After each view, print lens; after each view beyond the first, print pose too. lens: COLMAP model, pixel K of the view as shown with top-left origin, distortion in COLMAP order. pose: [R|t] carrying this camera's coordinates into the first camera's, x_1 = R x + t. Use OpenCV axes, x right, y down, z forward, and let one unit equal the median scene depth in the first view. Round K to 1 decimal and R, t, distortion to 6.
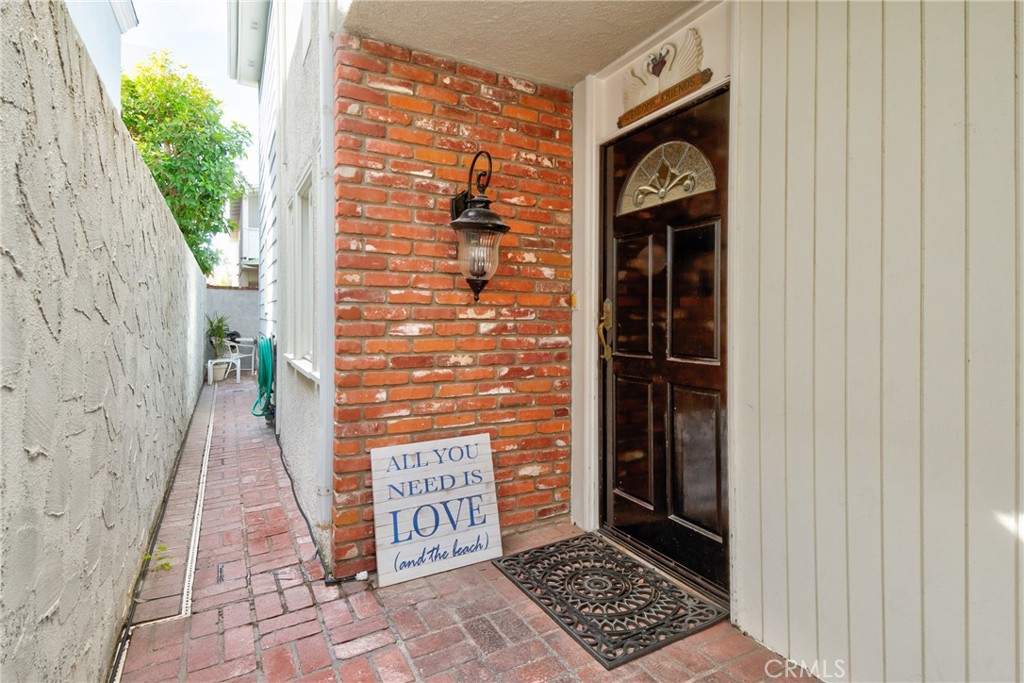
lens RADIAL K [[533.5, 0, 527.6], [0, 533.5, 318.6], [0, 0, 1]] dist [0.050477, -0.046709]
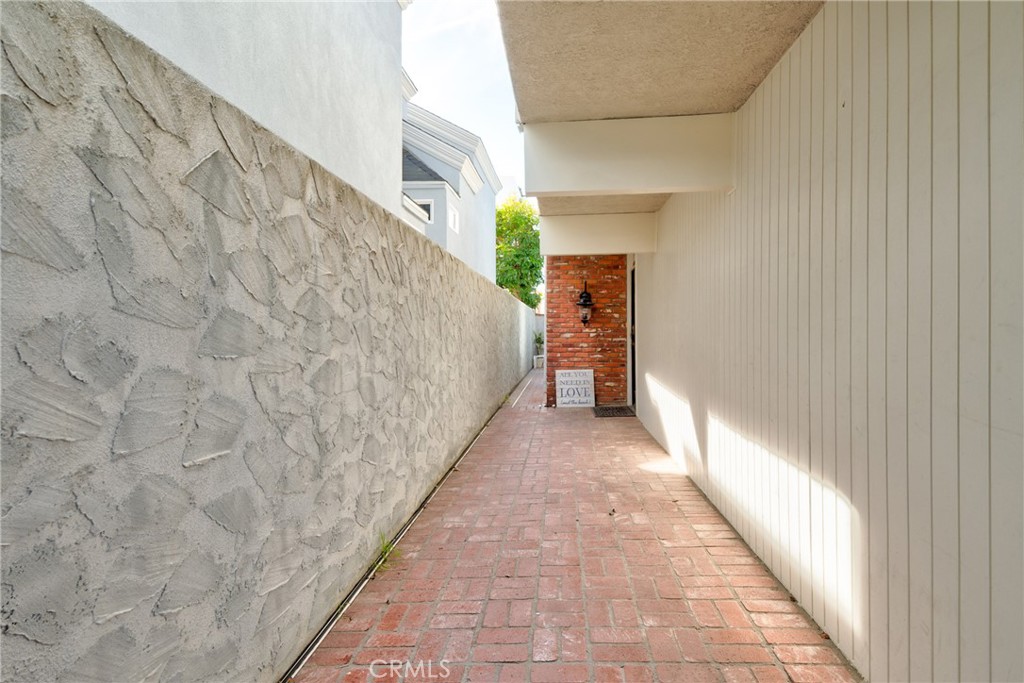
lens RADIAL K [[533.5, 0, 527.6], [0, 533.5, 318.6], [0, 0, 1]] dist [0.050477, -0.046709]
pose [[0.834932, -0.021289, -0.549941, 1.321414], [0.006939, 0.999579, -0.028160, 0.007445], [0.550309, 0.019696, 0.834729, -1.793068]]
